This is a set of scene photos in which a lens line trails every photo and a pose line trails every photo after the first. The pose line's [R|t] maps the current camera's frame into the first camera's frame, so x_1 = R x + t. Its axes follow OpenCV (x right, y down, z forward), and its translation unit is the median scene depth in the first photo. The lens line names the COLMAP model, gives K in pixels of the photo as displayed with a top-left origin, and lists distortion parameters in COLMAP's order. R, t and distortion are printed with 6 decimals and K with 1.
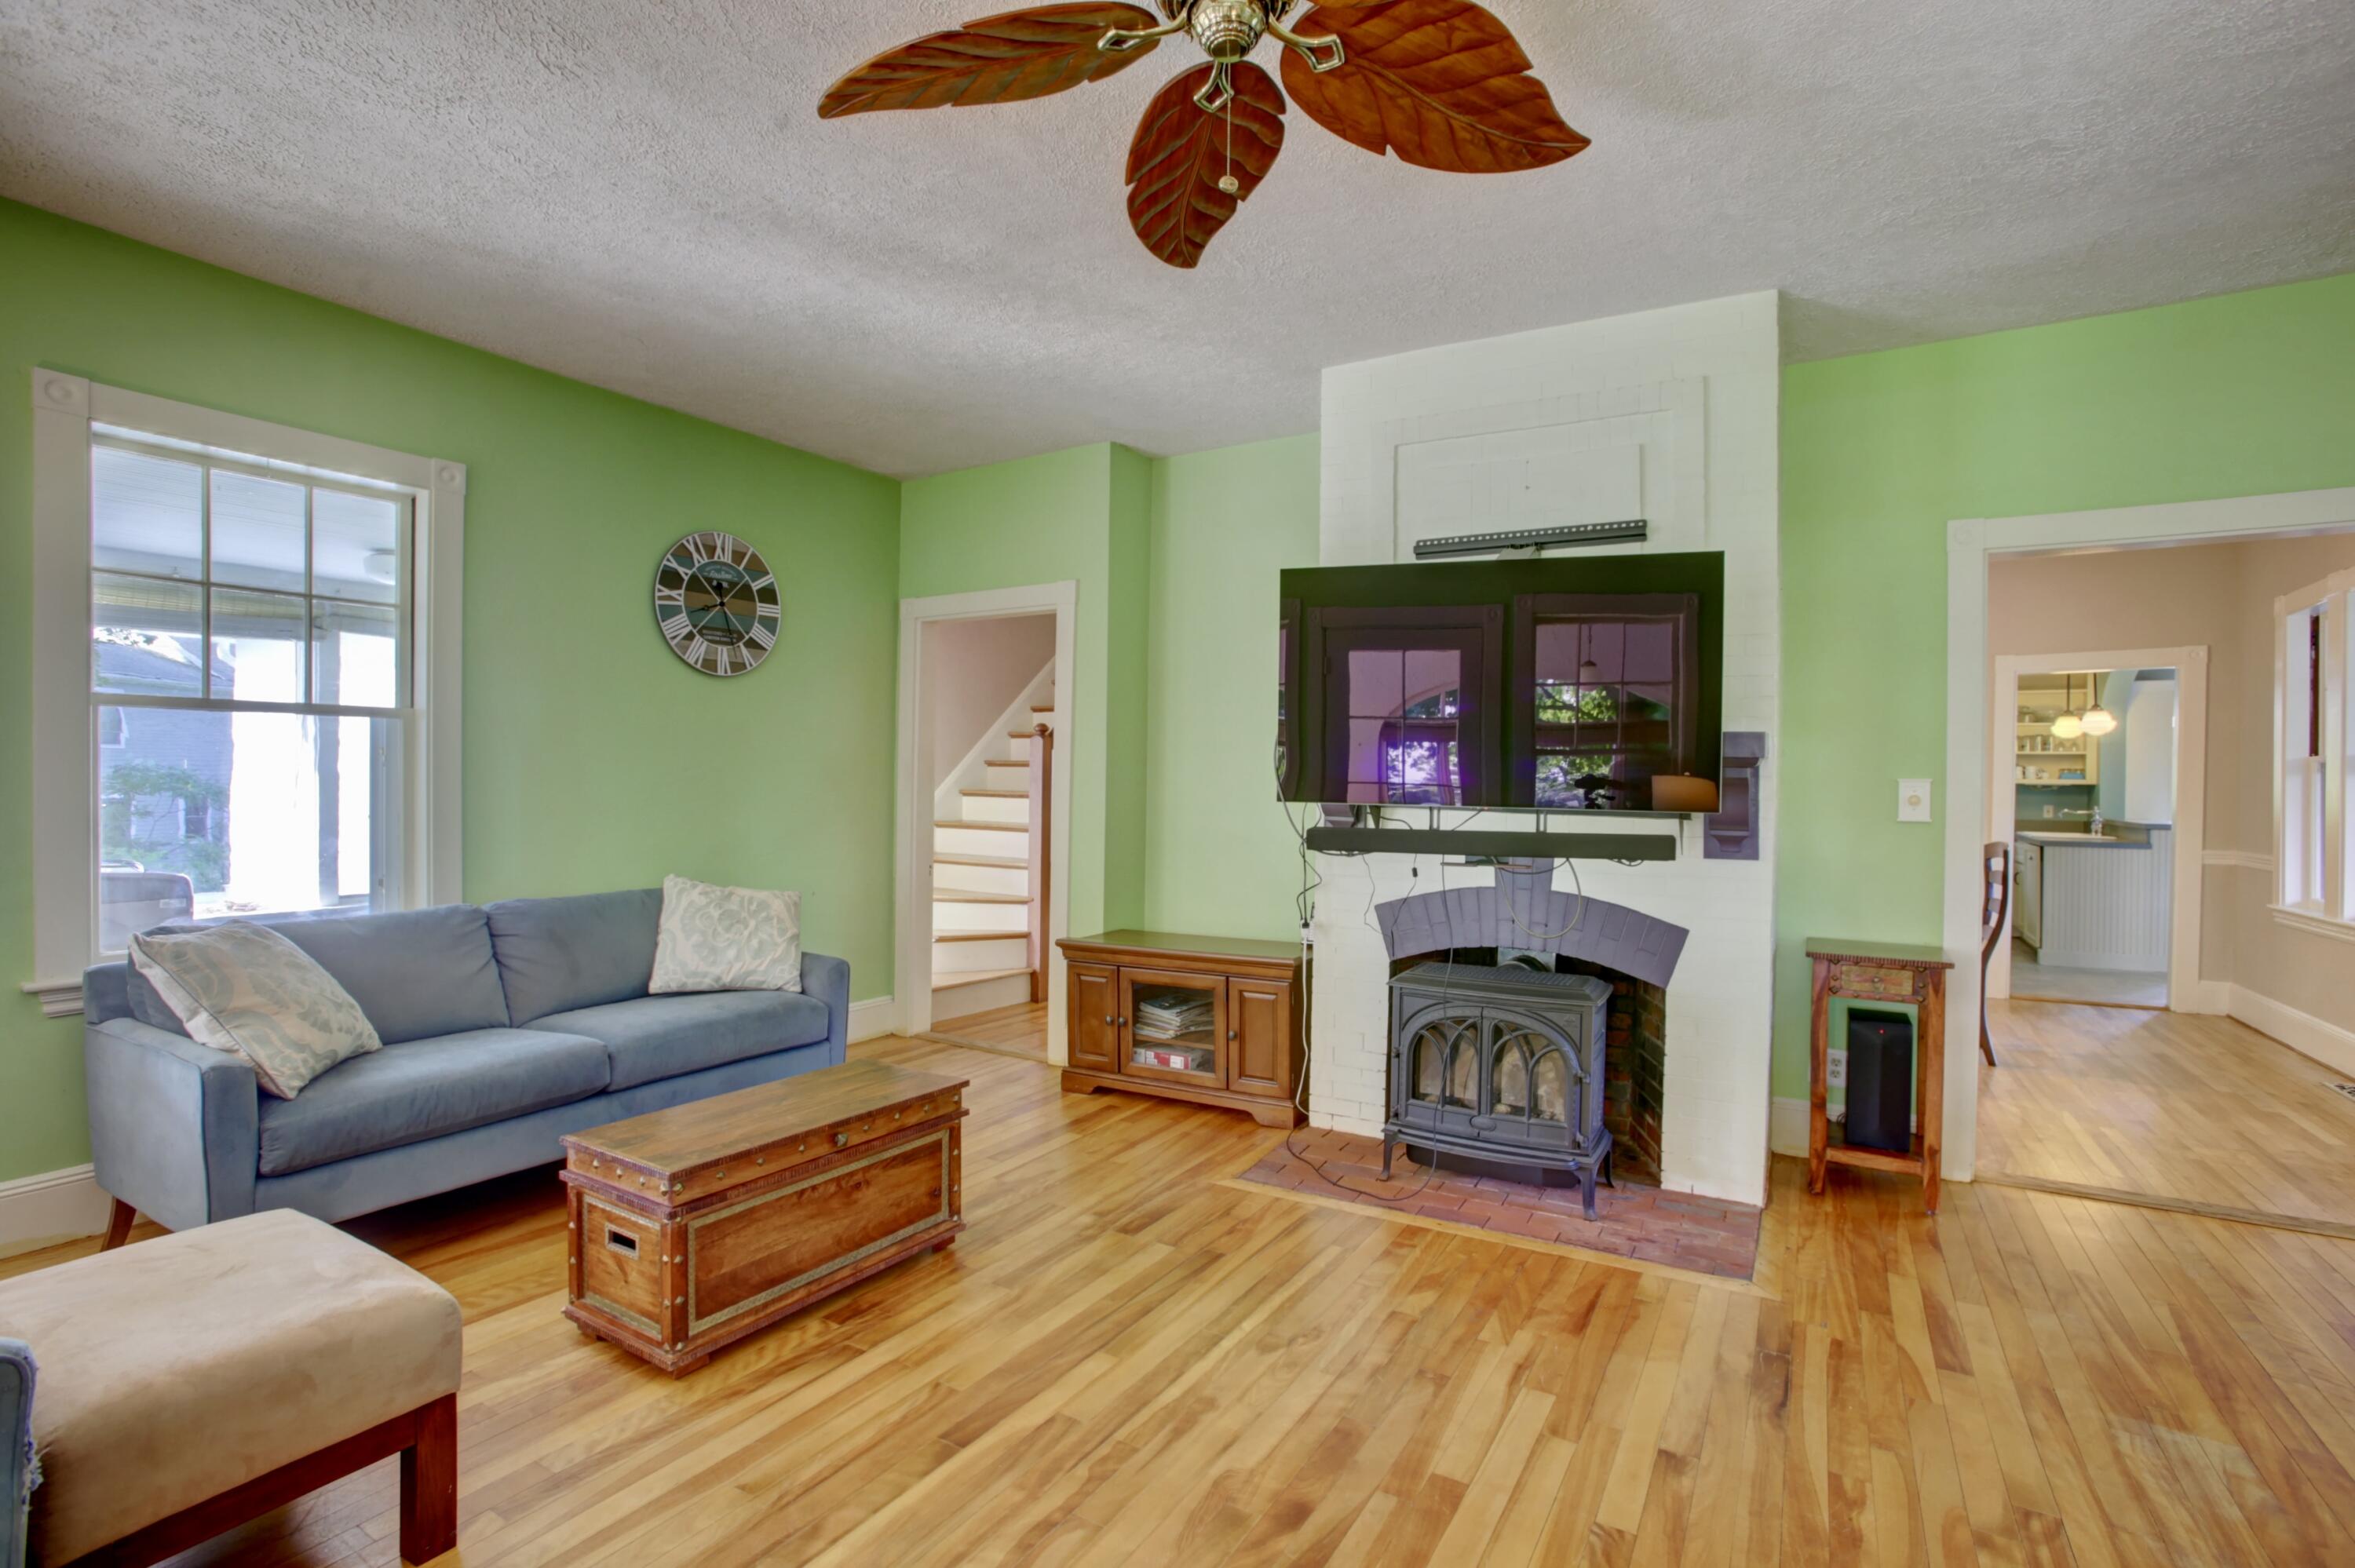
lens RADIAL K [[1097.3, 0, 1171.9], [0, 1097.3, 783.4], [0, 0, 1]] dist [-0.072834, 0.028798]
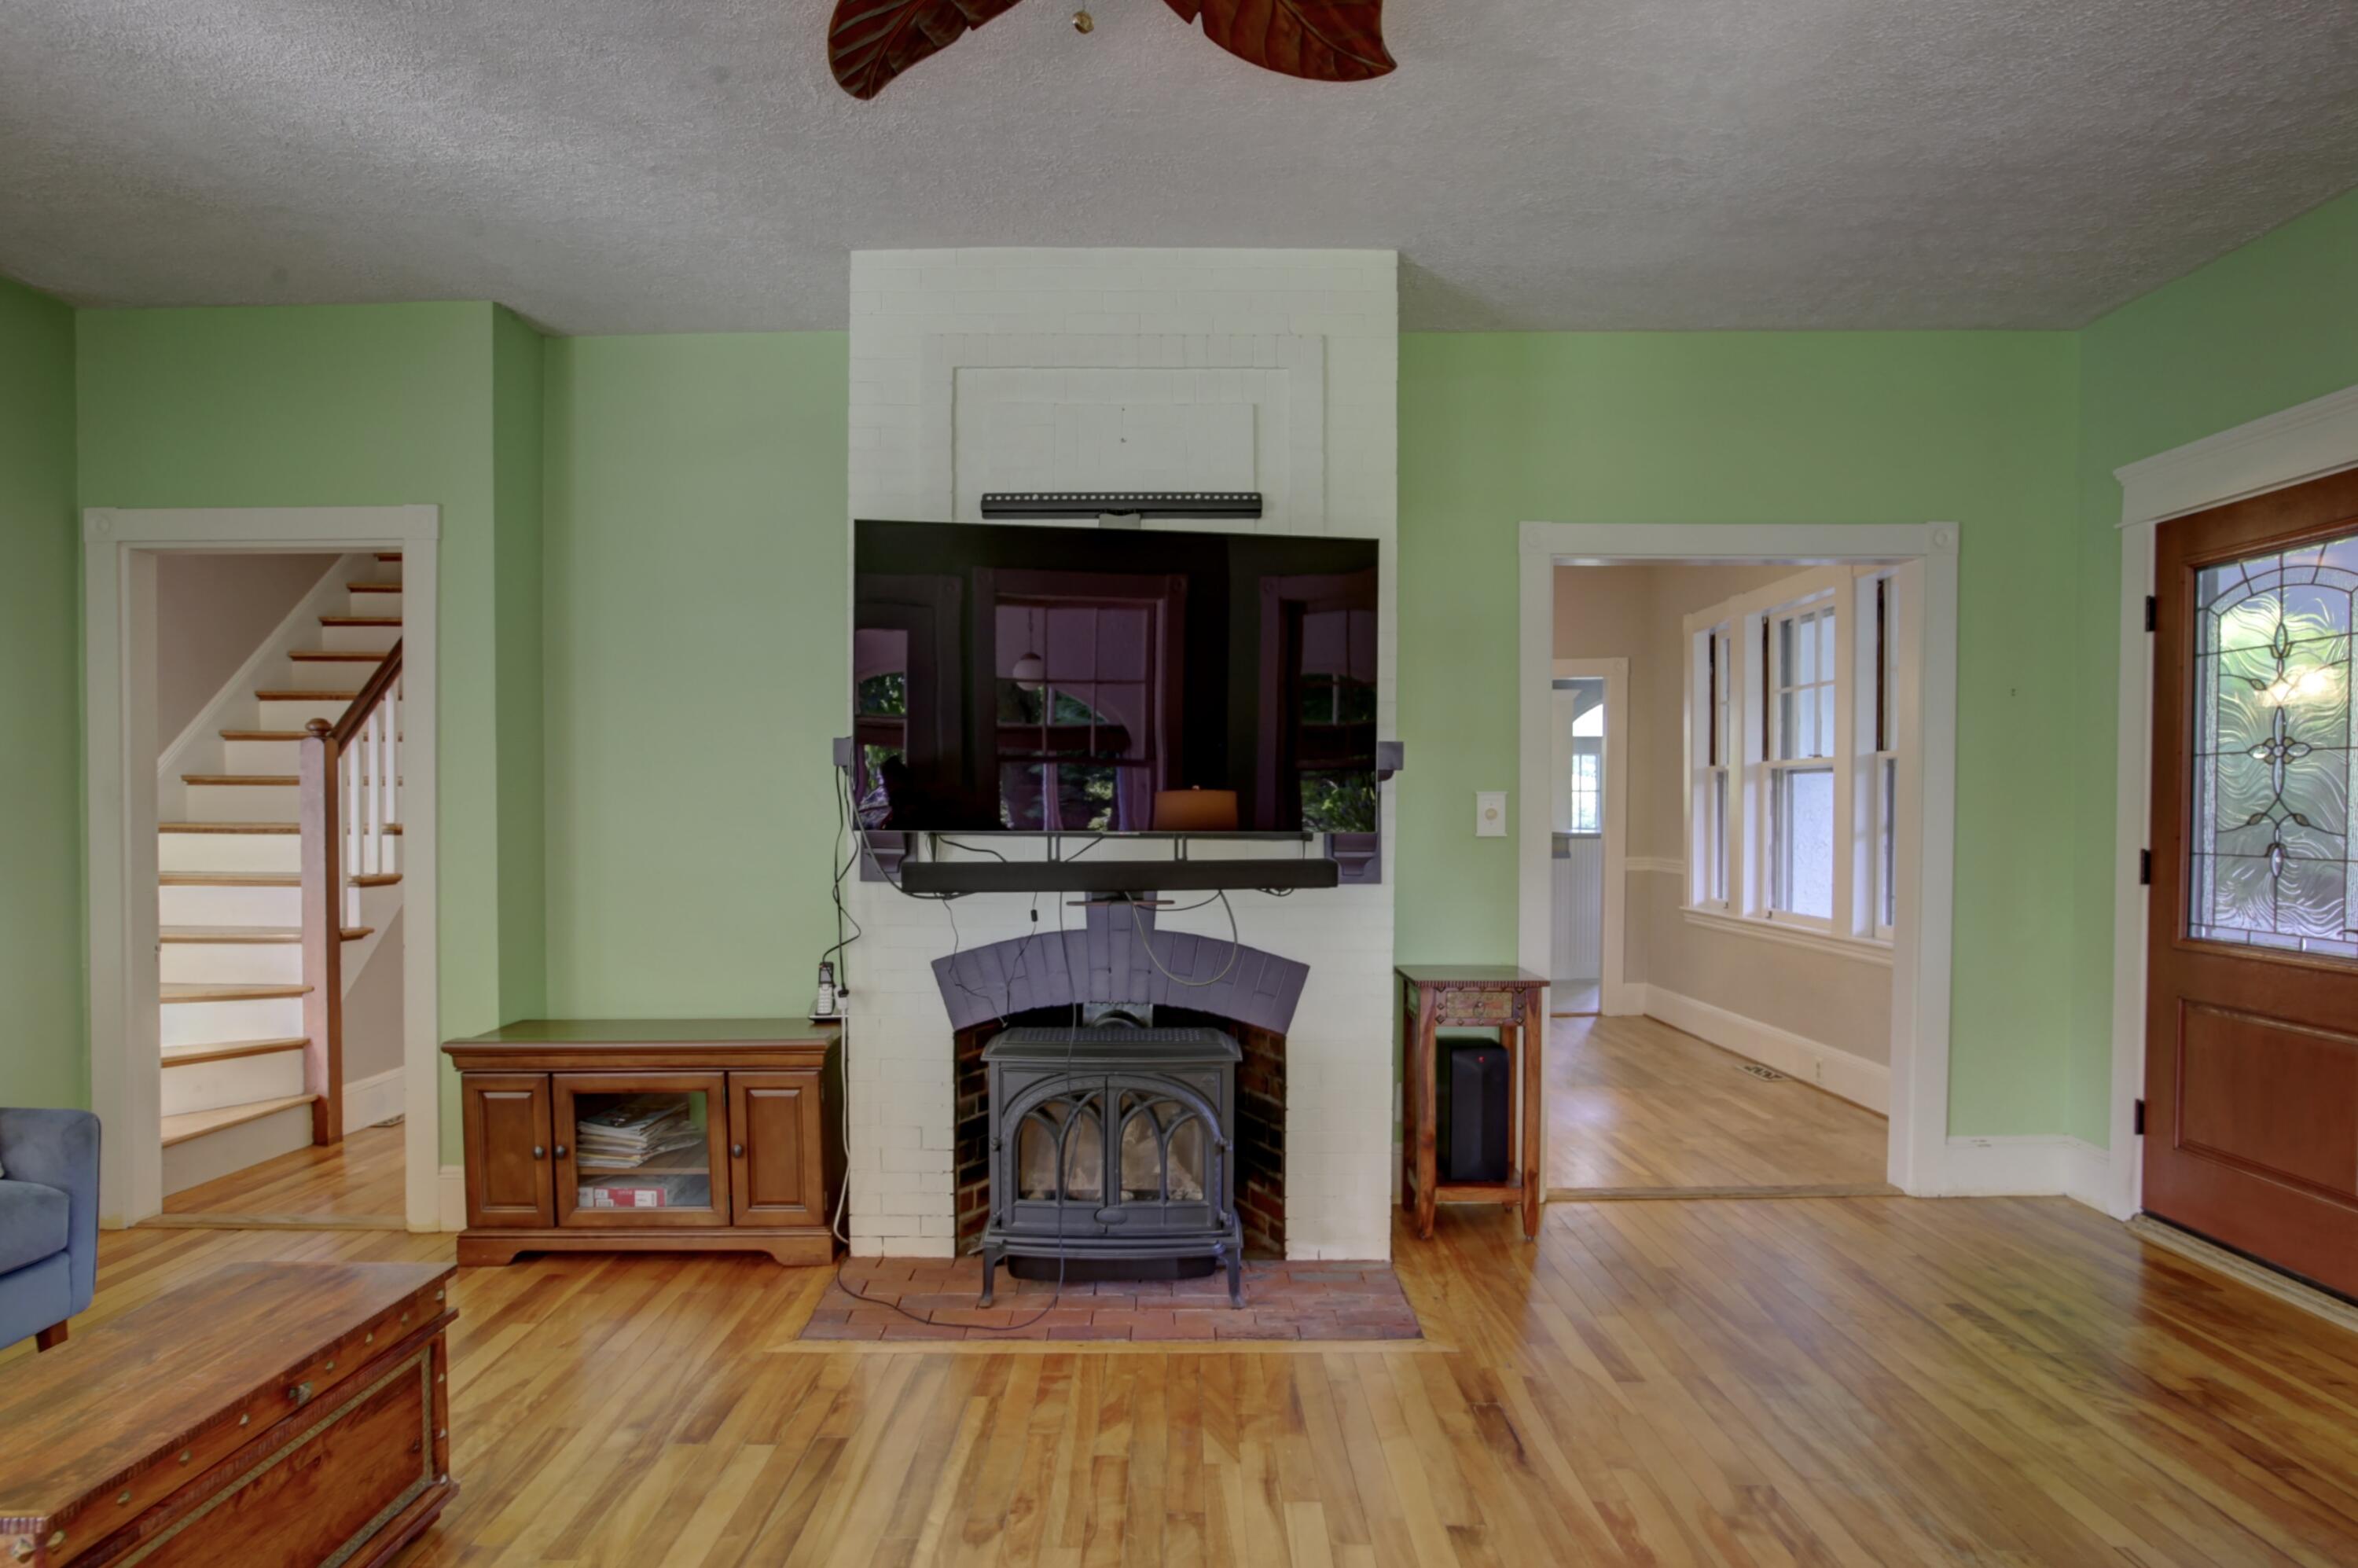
lens RADIAL K [[1428.9, 0, 1179.7], [0, 1428.9, 841.9], [0, 0, 1]] dist [-0.089389, 0.070548]
pose [[0.860894, -0.026845, 0.508076, -0.197938], [0.011492, 0.999378, 0.033331, -0.005083], [-0.508655, -0.022856, 0.860667, 0.049627]]
